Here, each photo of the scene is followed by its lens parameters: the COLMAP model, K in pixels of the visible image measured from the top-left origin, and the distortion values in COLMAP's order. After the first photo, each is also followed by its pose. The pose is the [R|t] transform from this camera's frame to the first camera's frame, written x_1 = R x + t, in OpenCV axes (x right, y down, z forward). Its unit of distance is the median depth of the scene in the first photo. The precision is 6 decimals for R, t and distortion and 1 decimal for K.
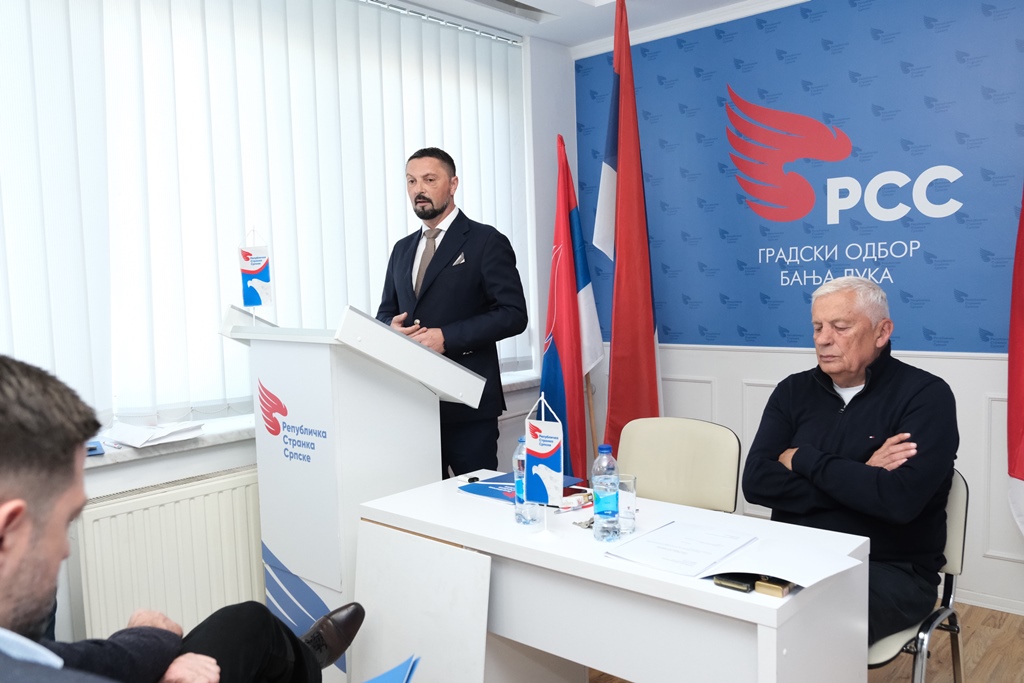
lens RADIAL K [[827.3, 0, 510.8], [0, 827.3, 318.4], [0, 0, 1]] dist [0.083297, -0.142300]
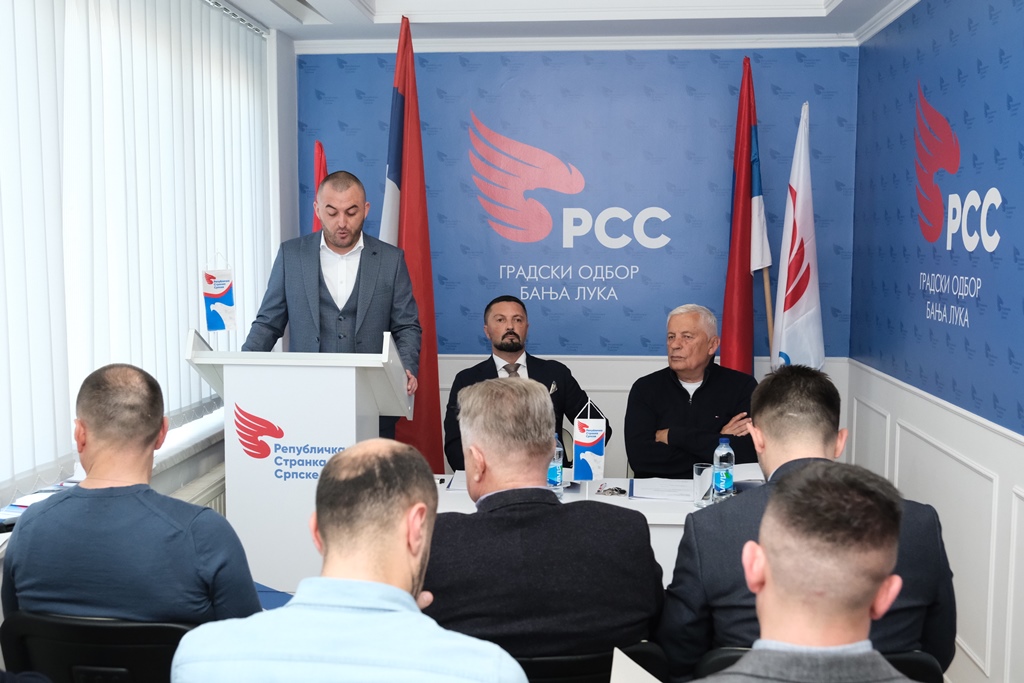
lens RADIAL K [[1114.3, 0, 512.0], [0, 1114.3, 341.5], [0, 0, 1]] dist [-0.016097, -0.009223]
pose [[0.795983, -0.021950, 0.604921, -0.657316], [0.004821, 0.999541, 0.029926, -0.031353], [-0.605300, -0.020904, 0.795723, -0.199776]]
